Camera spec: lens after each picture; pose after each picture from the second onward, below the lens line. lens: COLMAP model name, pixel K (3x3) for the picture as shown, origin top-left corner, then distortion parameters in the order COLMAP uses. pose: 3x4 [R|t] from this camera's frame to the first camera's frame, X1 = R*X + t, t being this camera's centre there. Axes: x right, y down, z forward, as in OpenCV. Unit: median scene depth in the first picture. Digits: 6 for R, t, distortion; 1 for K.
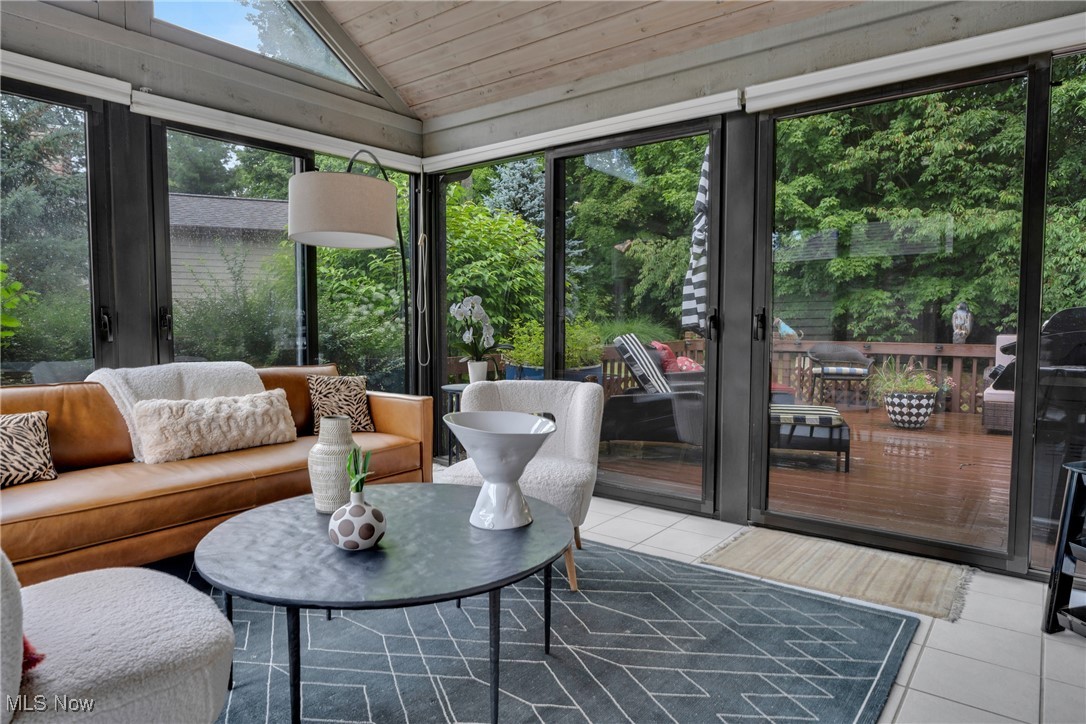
lens RADIAL K [[673.0, 0, 549.2], [0, 673.0, 366.6], [0, 0, 1]] dist [-0.011807, 0.008312]
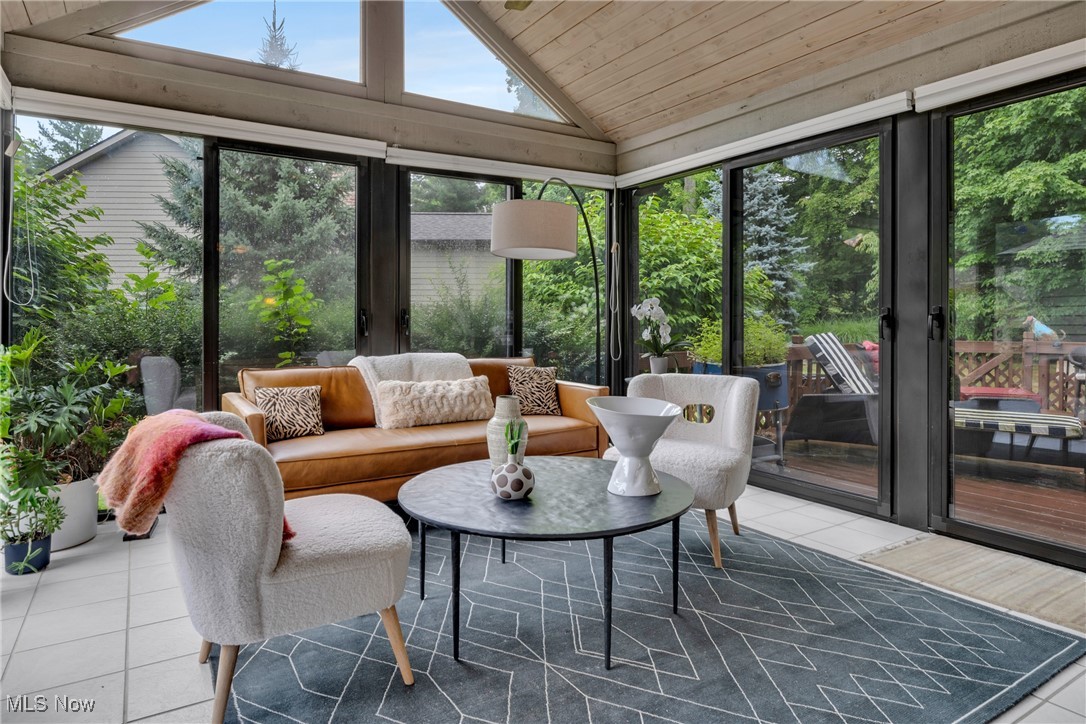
lens RADIAL K [[673.0, 0, 551.8], [0, 673.0, 327.0], [0, 0, 1]] dist [-0.011807, 0.008312]
pose [[0.940864, 0.002158, -0.338777, 0.127389], [-0.021444, 0.998354, -0.053197, 0.006711], [0.338105, 0.057316, 0.939362, -0.112589]]
